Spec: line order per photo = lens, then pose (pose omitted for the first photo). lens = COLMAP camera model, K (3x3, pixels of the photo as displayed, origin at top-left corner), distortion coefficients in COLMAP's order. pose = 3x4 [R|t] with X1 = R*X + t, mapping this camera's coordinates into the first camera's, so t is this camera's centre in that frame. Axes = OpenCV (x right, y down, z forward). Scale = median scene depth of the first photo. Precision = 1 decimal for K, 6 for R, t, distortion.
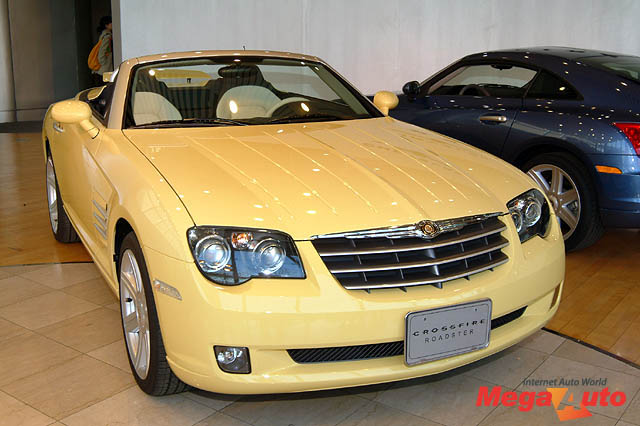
lens RADIAL K [[675.6, 0, 321.0], [0, 675.6, 216.3], [0, 0, 1]] dist [-0.102318, 0.000000]
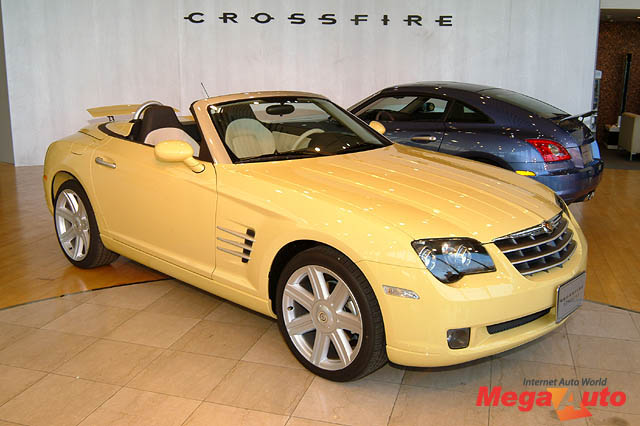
lens RADIAL K [[566.5, 0, 328.8], [0, 566.5, 226.5], [0, 0, 1]] dist [-0.102025, 0.021748]
pose [[0.946600, -0.085238, 0.310940, -0.655133], [0.079967, 0.996355, 0.029686, -0.054379], [-0.312337, -0.003236, 0.949966, 0.037167]]
